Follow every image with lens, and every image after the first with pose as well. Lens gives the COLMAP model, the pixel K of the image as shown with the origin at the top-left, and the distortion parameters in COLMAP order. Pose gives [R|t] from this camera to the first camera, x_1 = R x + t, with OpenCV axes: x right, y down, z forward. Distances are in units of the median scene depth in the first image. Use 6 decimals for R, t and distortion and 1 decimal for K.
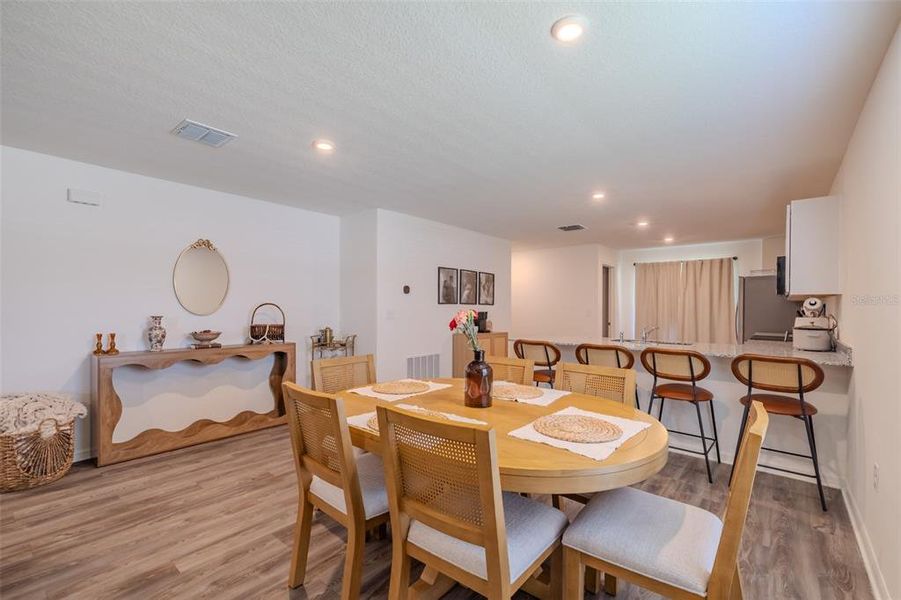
lens RADIAL K [[392.9, 0, 462.3], [0, 392.9, 308.3], [0, 0, 1]] dist [0.000121, 0.000035]
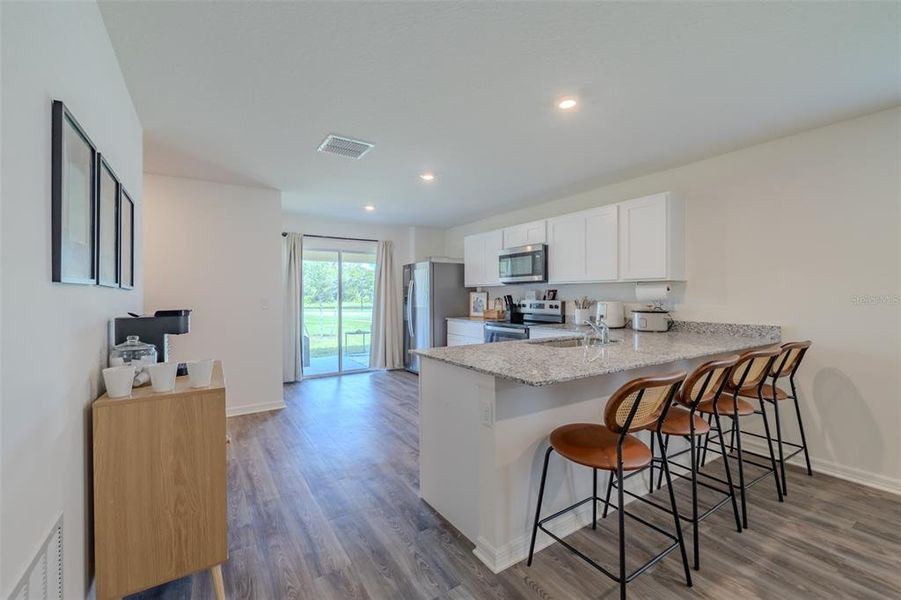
lens RADIAL K [[380.5, 0, 451.0], [0, 380.5, 296.3], [0, 0, 1]] dist [-0.000808, 0.000030]
pose [[0.307037, -0.010099, 0.951644, -0.339523], [0.005575, 0.999946, 0.008813, -0.005485], [-0.951681, 0.002600, 0.307077, 1.365899]]
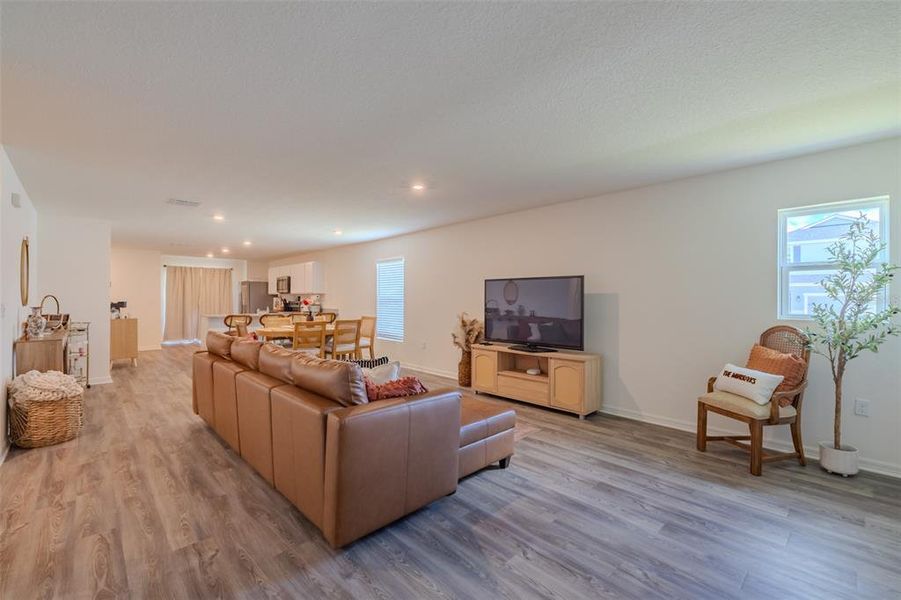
lens RADIAL K [[386.3, 0, 442.6], [0, 386.3, 296.5], [0, 0, 1]] dist [0.001804, 0.000351]
pose [[0.141510, 0.000216, 0.989937, -2.036674], [0.002234, 0.999997, -0.000538, -0.008692], [-0.989934, 0.002288, 0.141509, -0.381884]]
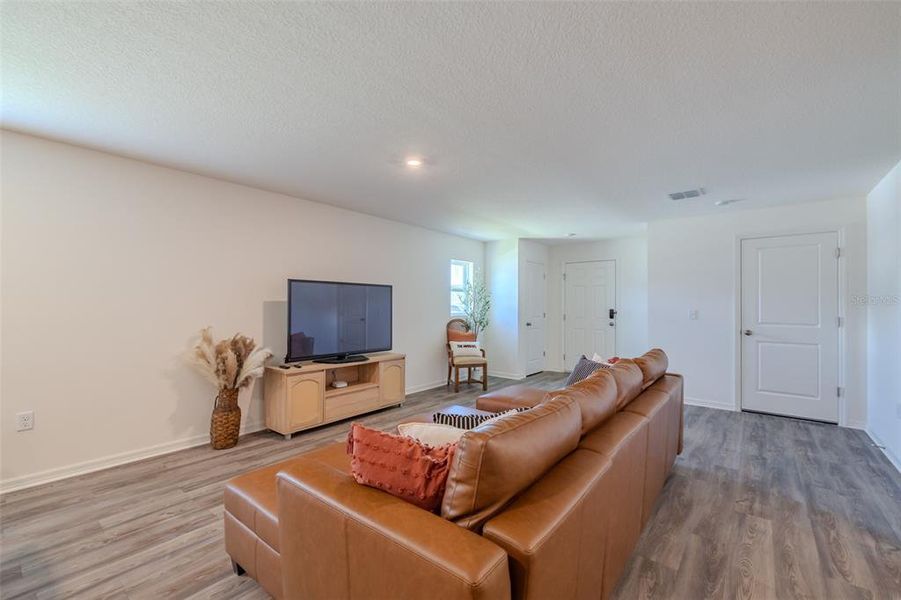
lens RADIAL K [[378.5, 0, 450.5], [0, 378.5, 300.0], [0, 0, 1]] dist [-0.001188, -0.000053]
pose [[-0.999955, -0.009308, 0.002004, -0.799392], [-0.009328, 0.999902, -0.010416, -0.008053], [-0.001907, -0.010435, -0.999944, 0.936801]]
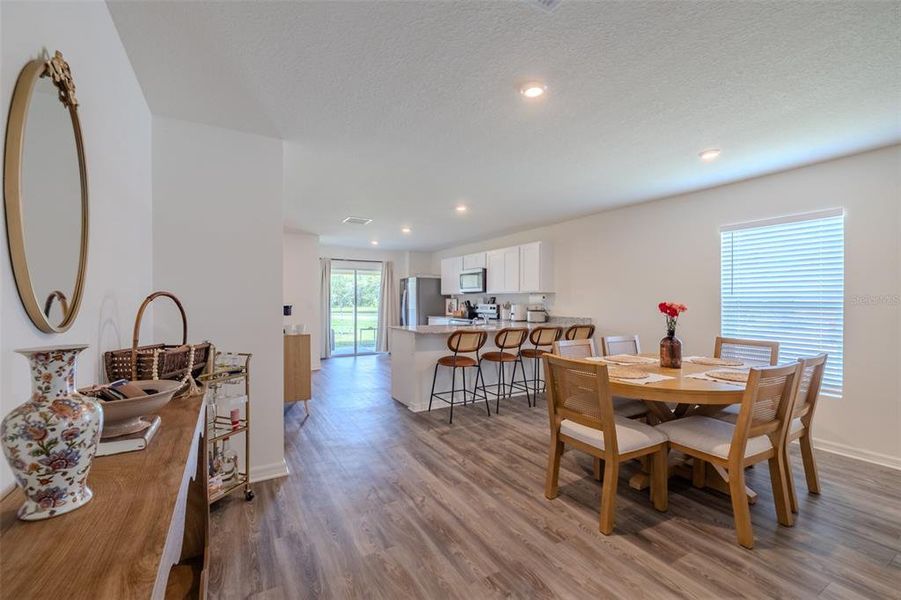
lens RADIAL K [[379.4, 0, 445.3], [0, 379.4, 302.8], [0, 0, 1]] dist [-0.000446, -0.000066]
pose [[0.361484, -0.011174, 0.932311, -1.058803], [0.002387, 0.999936, 0.011059, -0.008351], [-0.932375, -0.001772, 0.361487, 0.855698]]
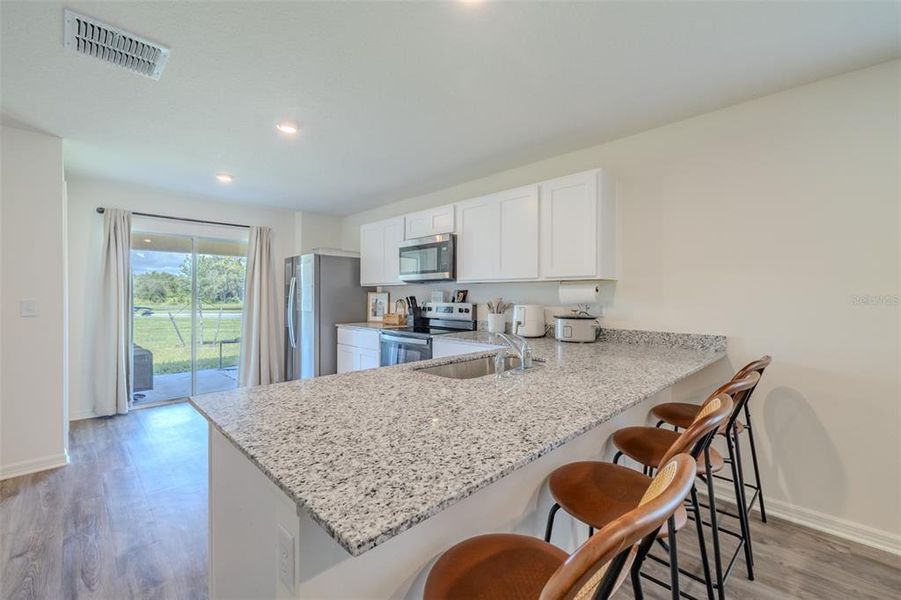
lens RADIAL K [[378.5, 0, 450.5], [0, 378.5, 300.0], [0, 0, 1]] dist [-0.001188, -0.000053]
pose [[0.104713, -0.017681, 0.994345, -0.002998], [0.000211, 0.999842, 0.017756, -0.005347], [-0.994503, -0.001650, 0.104700, 1.354088]]
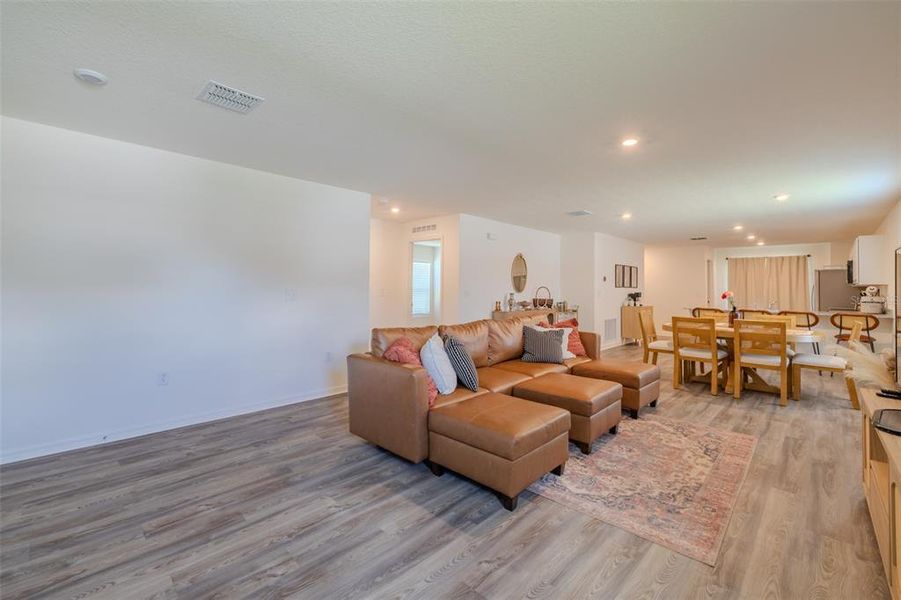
lens RADIAL K [[391.0, 0, 450.6], [0, 391.0, 275.1], [0, 0, 1]] dist [-0.001890, -0.000158]
pose [[0.995982, 0.002965, -0.089503, -1.076466], [-0.006382, 0.999261, -0.037914, 0.006087], [0.089324, 0.038333, 0.995265, -1.179973]]
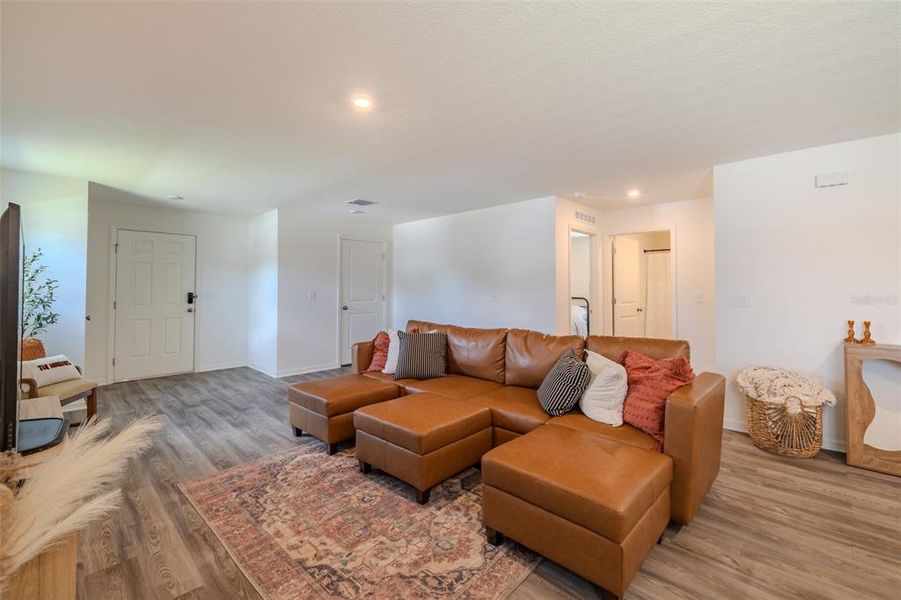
lens RADIAL K [[388.6, 0, 446.7], [0, 388.6, 278.9], [0, 0, 1]] dist [0.000240, -0.000084]
pose [[-0.095173, -0.030547, -0.994992, 0.089853], [-0.004968, 0.999531, -0.030211, -0.000898], [0.995448, 0.002068, -0.095281, 0.151189]]
